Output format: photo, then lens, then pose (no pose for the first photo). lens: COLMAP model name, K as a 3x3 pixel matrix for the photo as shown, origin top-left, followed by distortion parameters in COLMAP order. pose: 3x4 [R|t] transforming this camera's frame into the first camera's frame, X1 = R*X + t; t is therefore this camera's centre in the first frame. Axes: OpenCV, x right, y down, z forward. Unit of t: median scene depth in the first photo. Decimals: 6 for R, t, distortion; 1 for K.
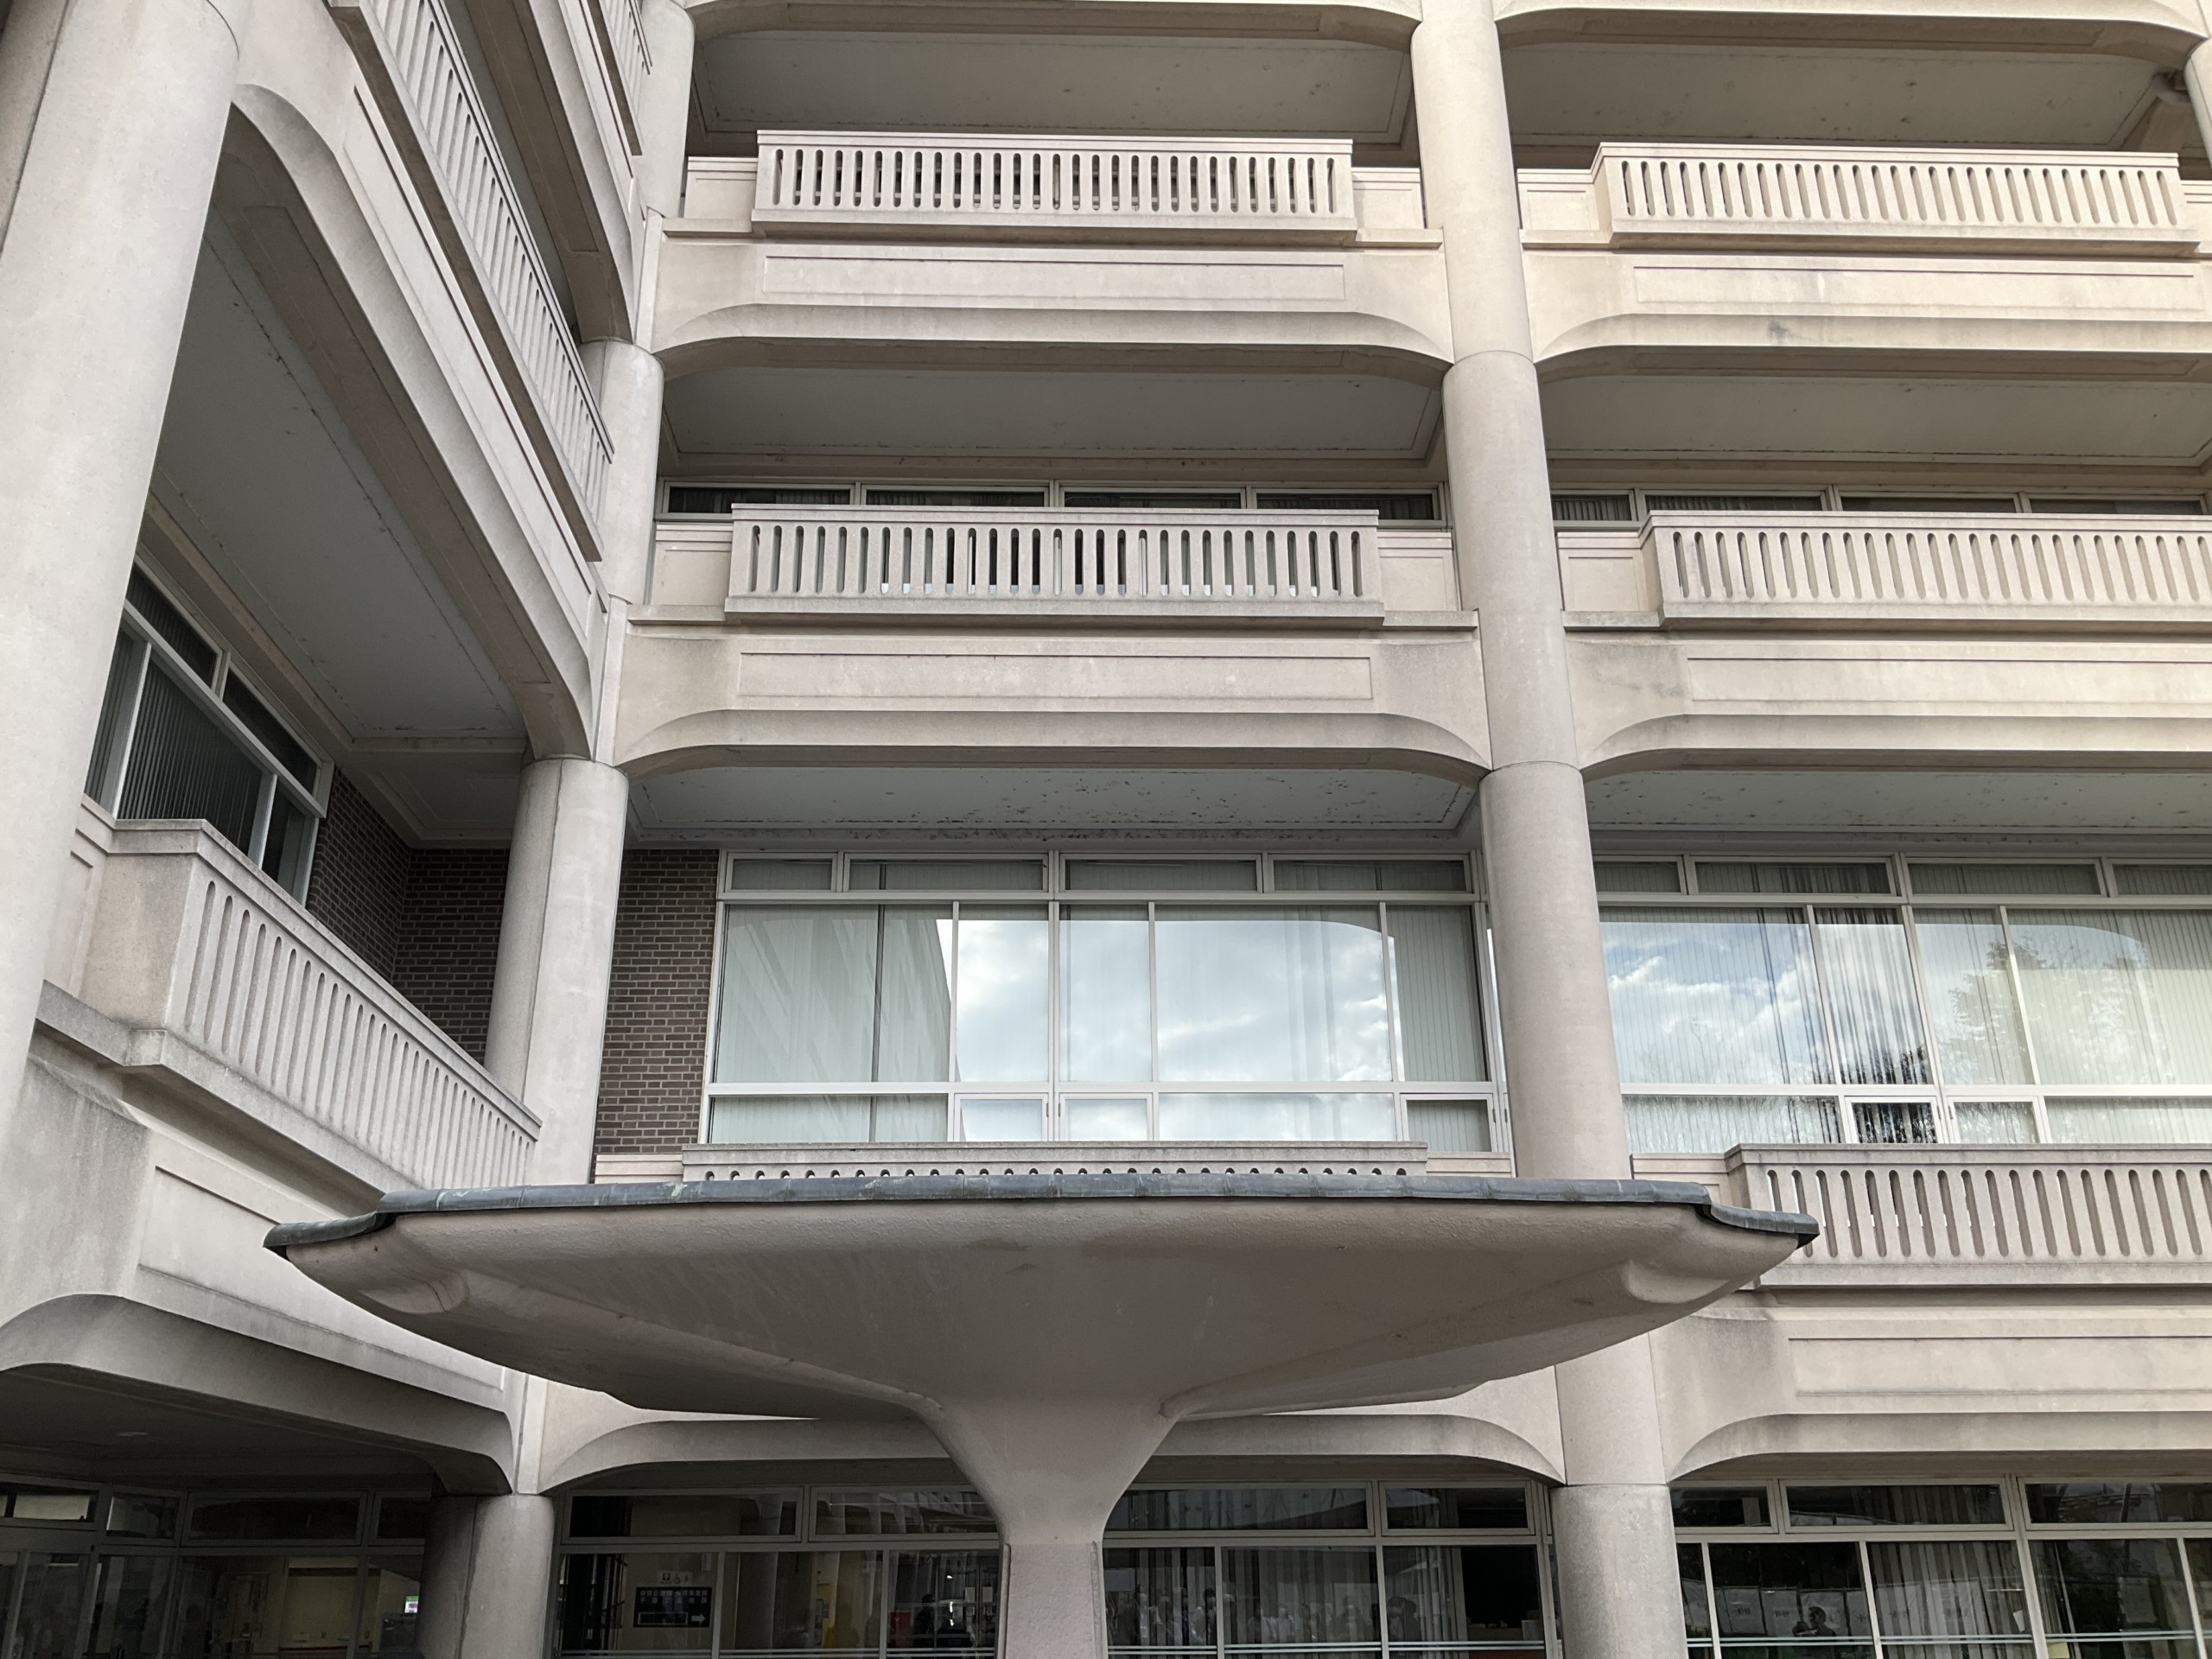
lens RADIAL K [[1841.2, 0, 1098.0], [0, 1841.2, 807.6], [0, 0, 1]] dist [0.076562, -0.142991]
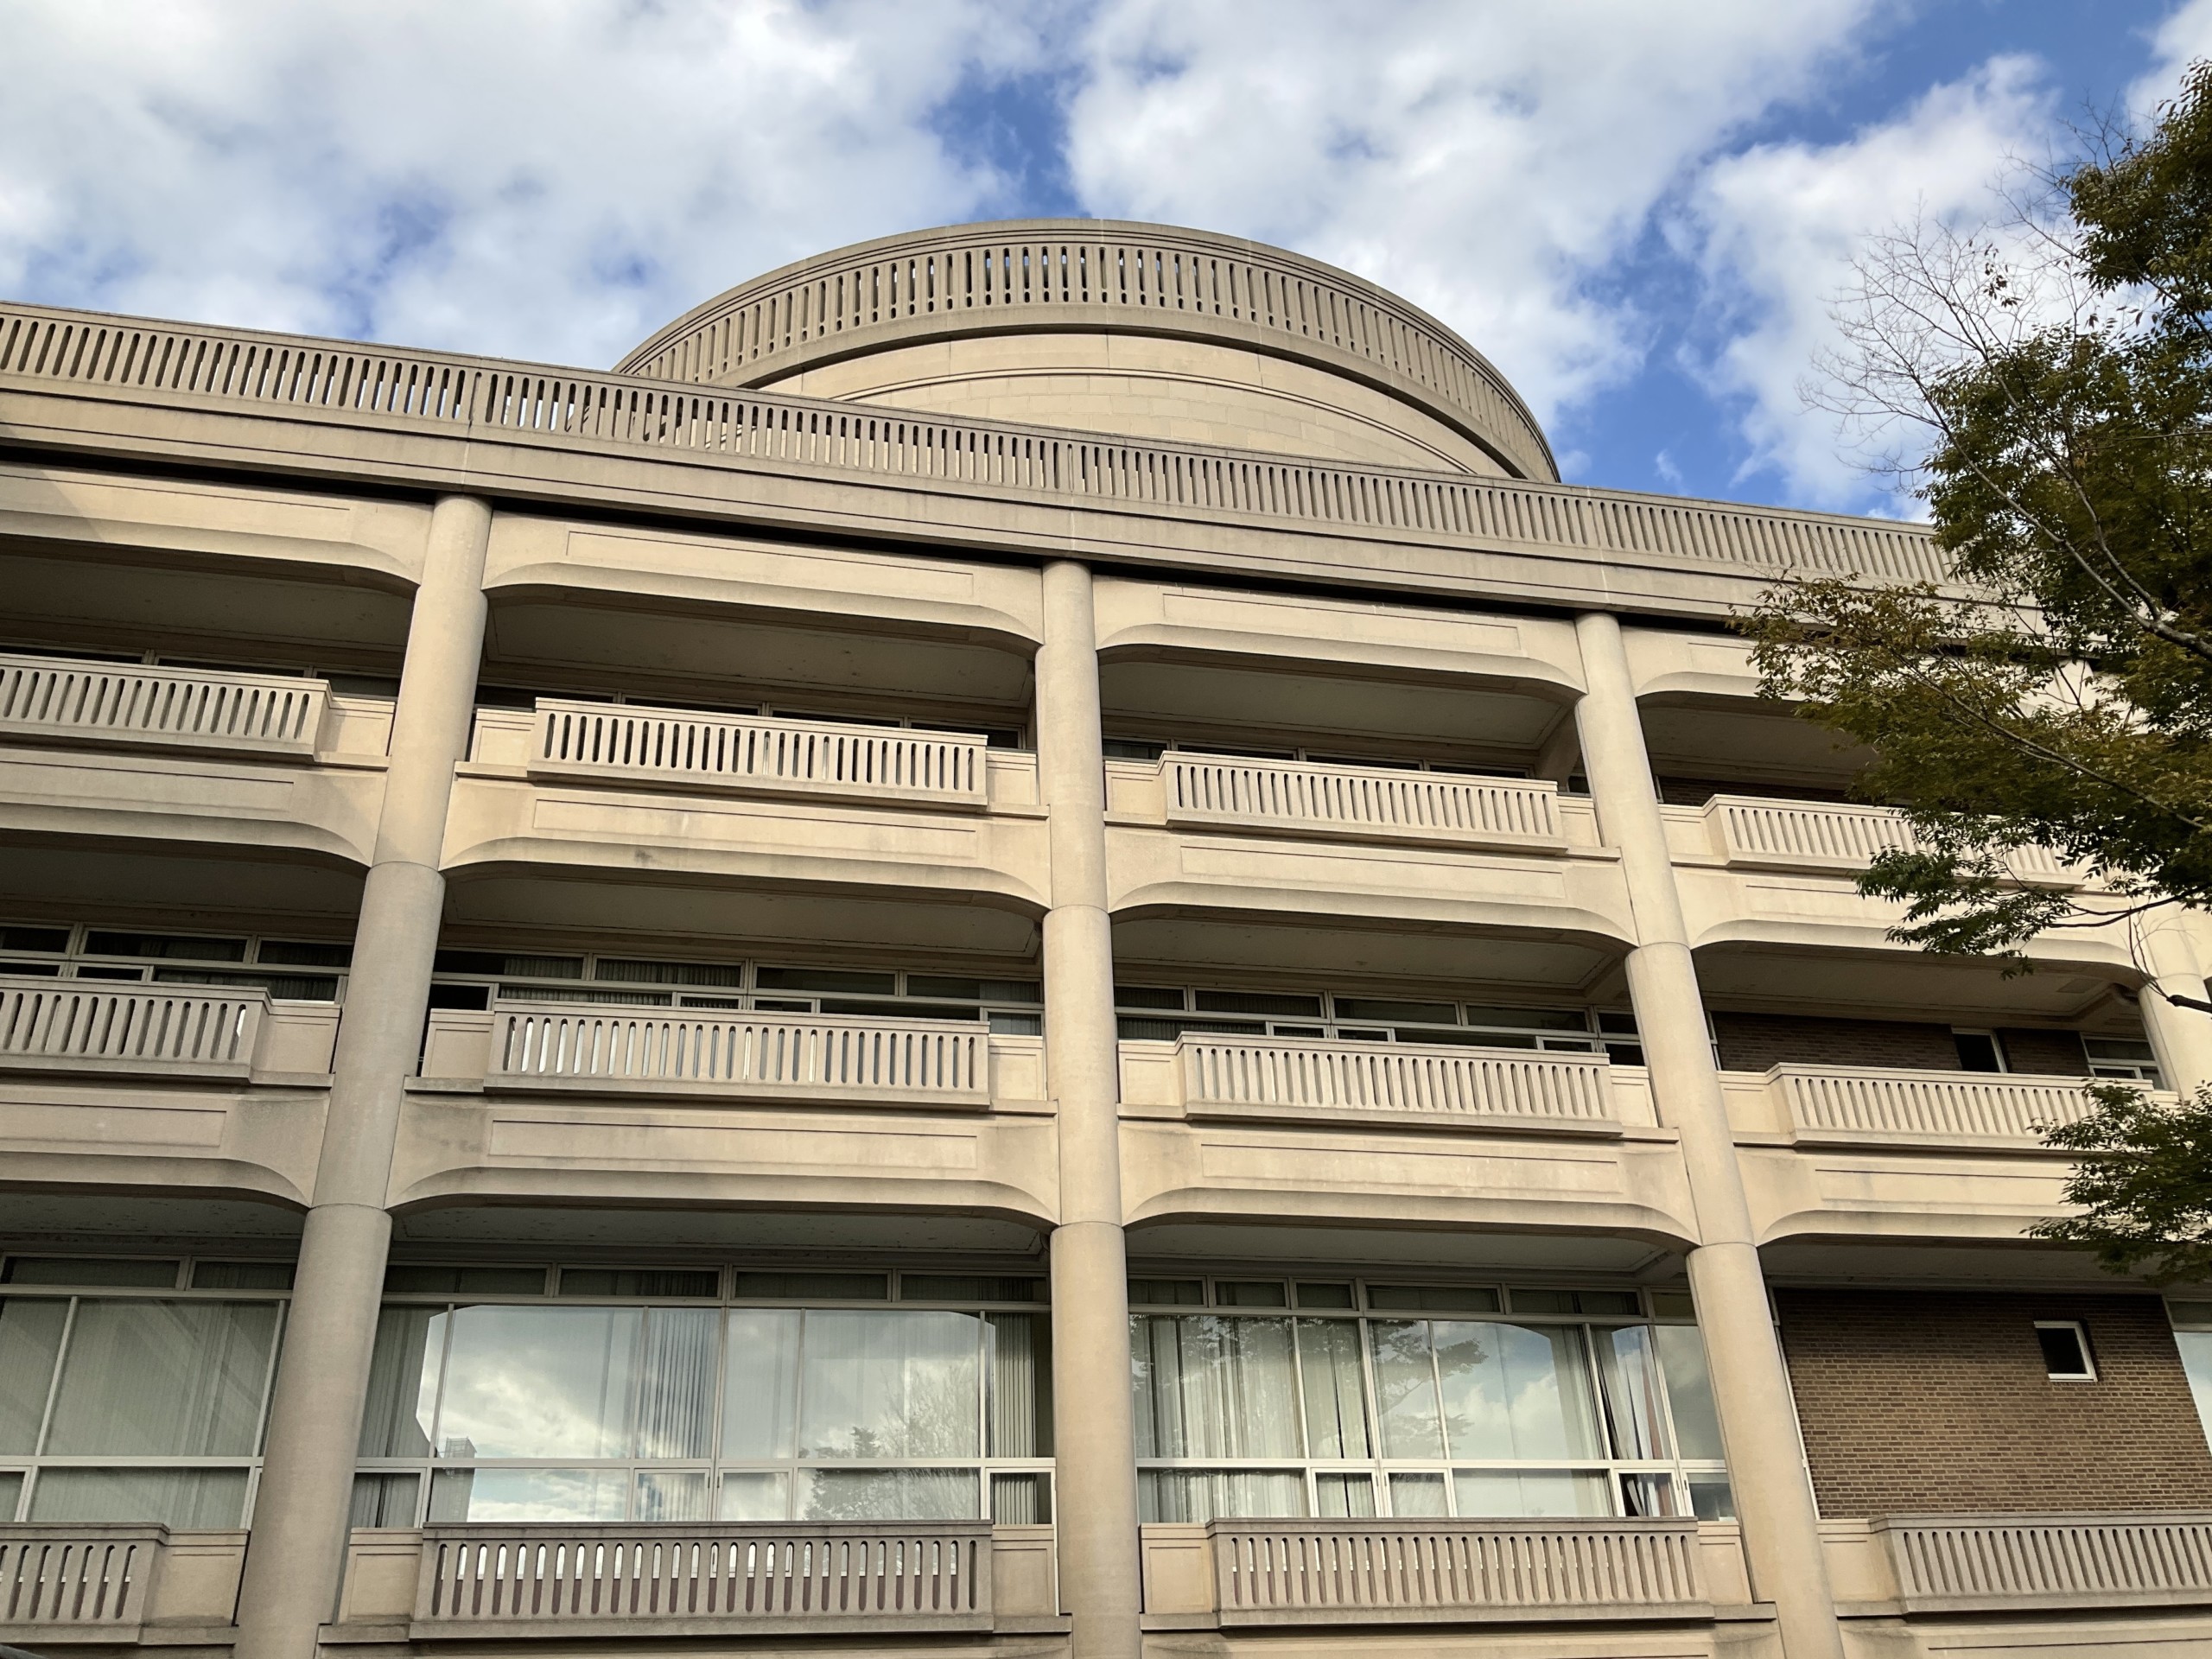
lens RADIAL K [[1841.2, 0, 1114.1], [0, 1841.2, 809.9], [0, 0, 1]] dist [0.076562, -0.142991]
pose [[0.981654, 0.066250, 0.178792, 0.510173], [-0.042028, 0.989815, -0.136014, -0.140636], [-0.185982, 0.126004, 0.974440, -0.374829]]
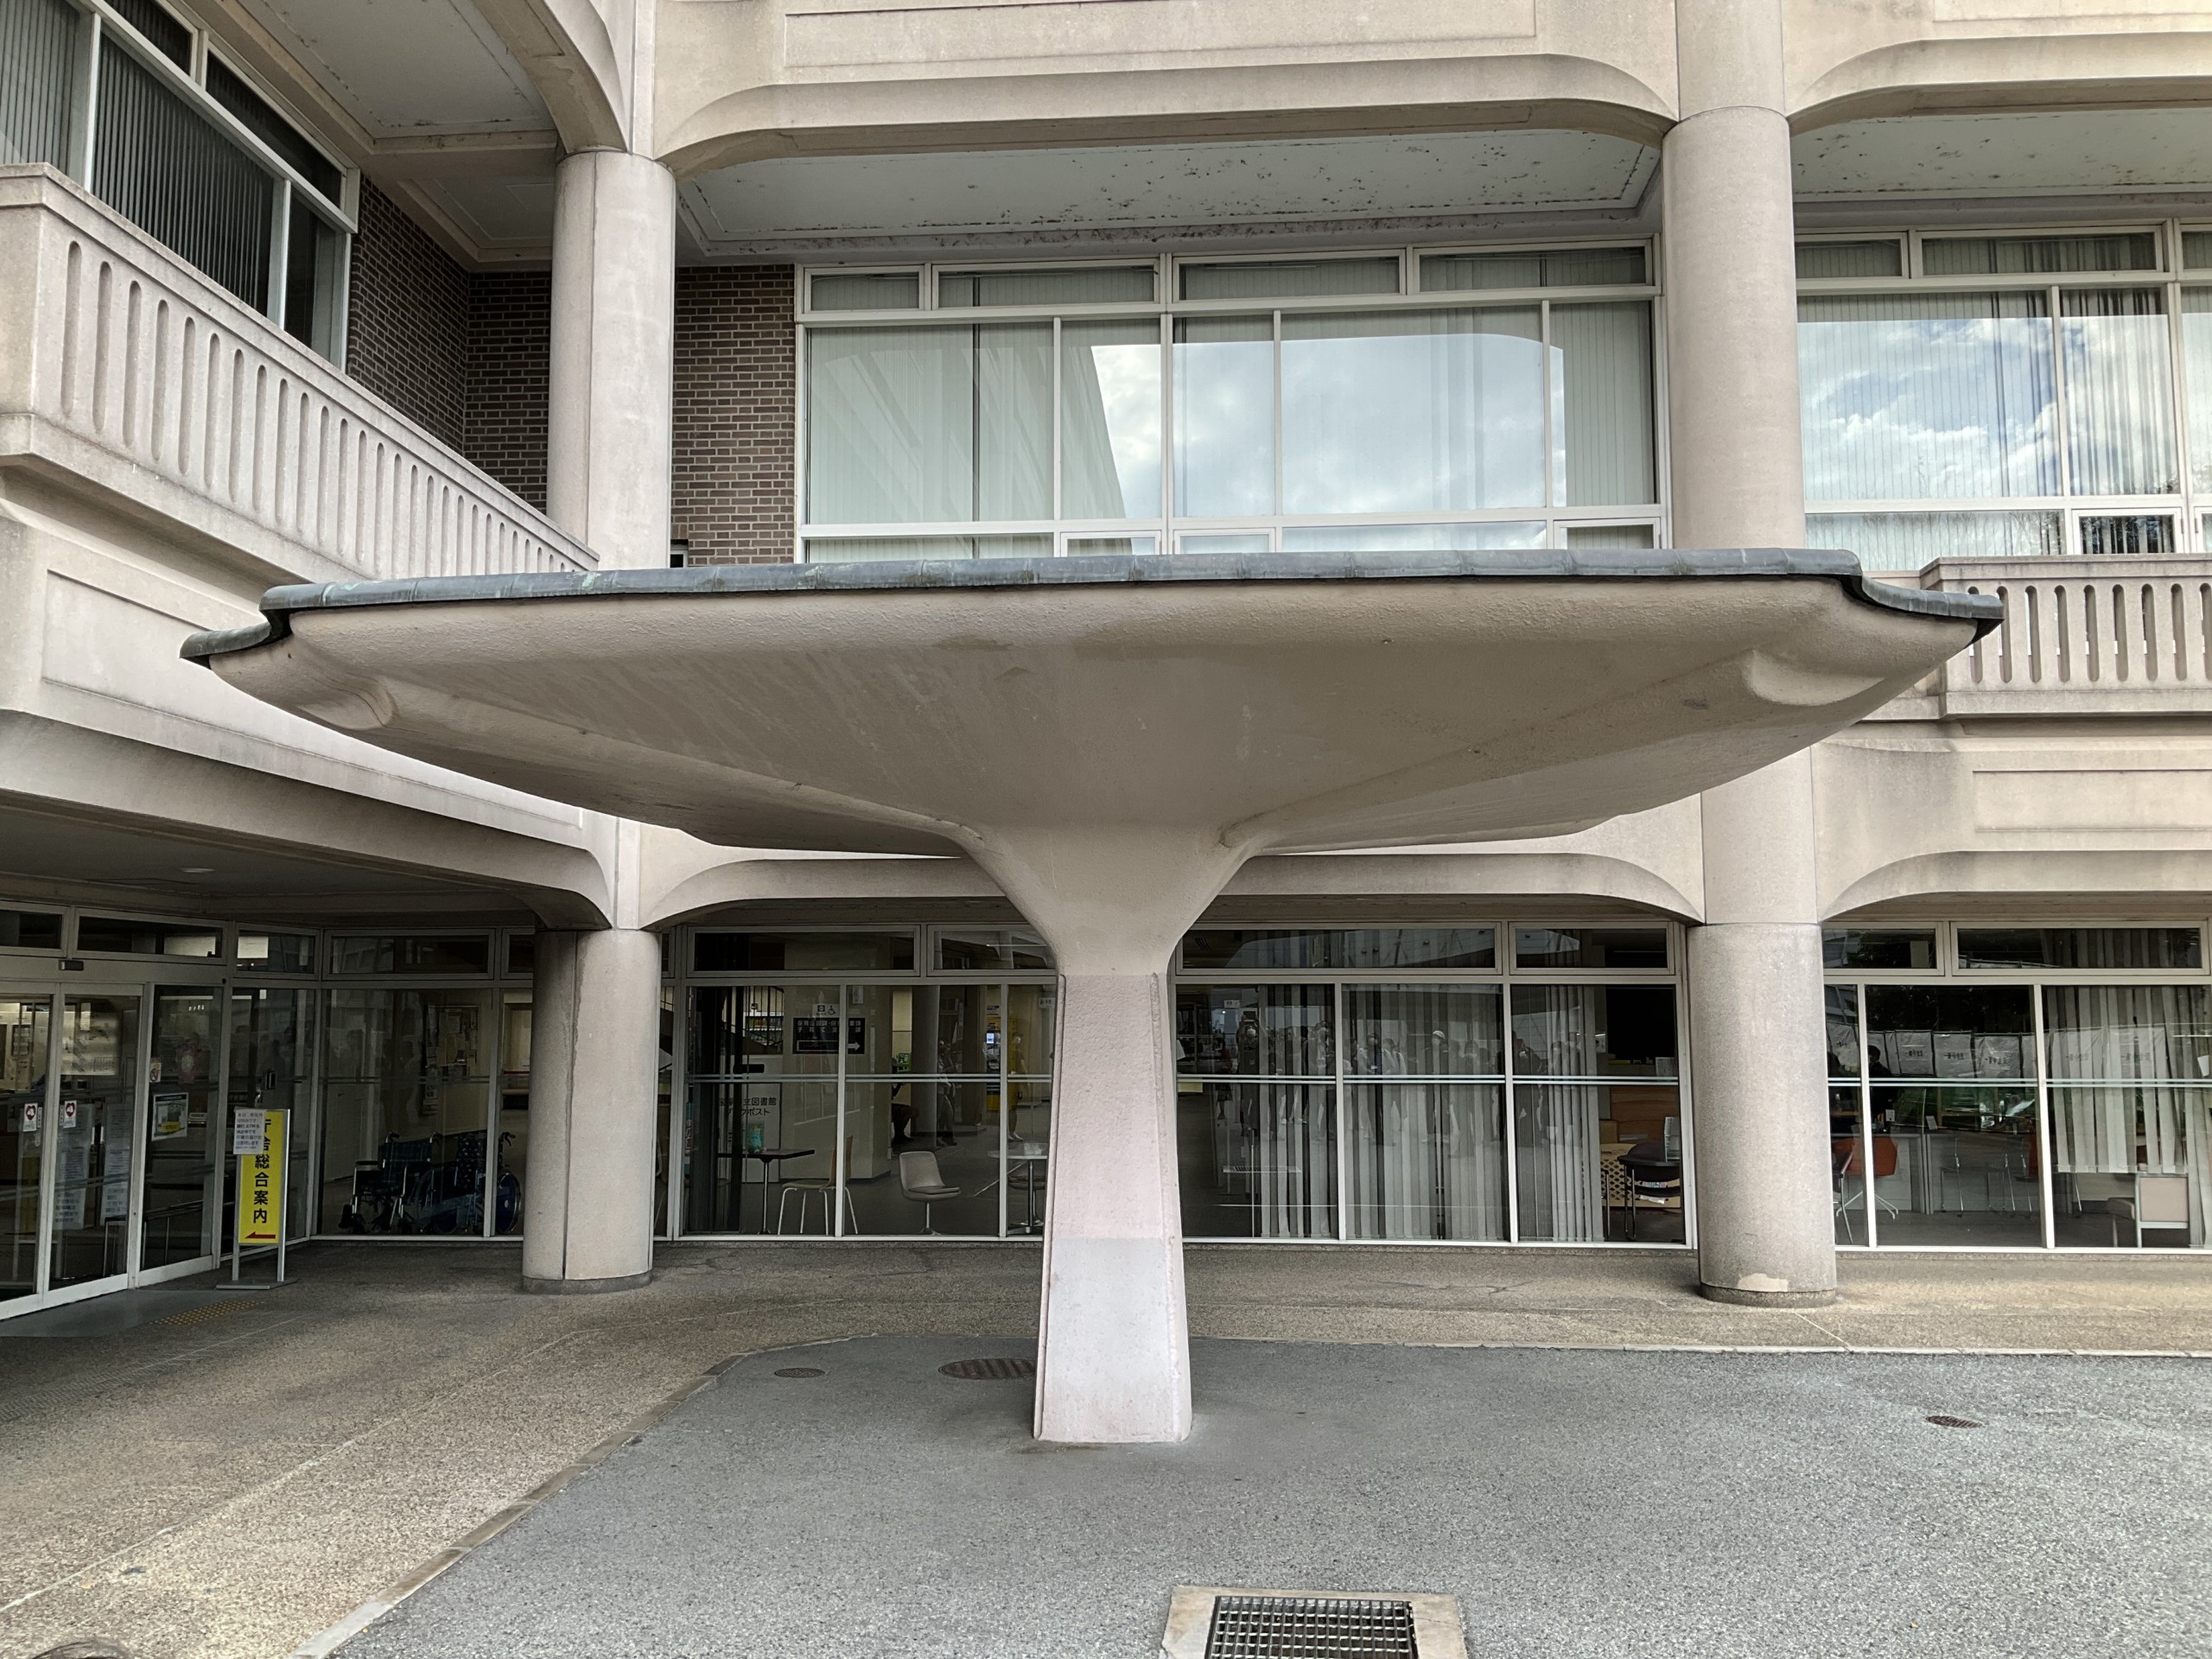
lens RADIAL K [[1841.2, 0, 1099.8], [0, 1841.2, 827.9], [0, 0, 1]] dist [0.076562, -0.142991]
pose [[0.994415, -0.003193, -0.105495, 0.042015], [0.033364, 0.957797, 0.285502, 0.036905], [0.100131, -0.287427, 0.952554, 0.084579]]
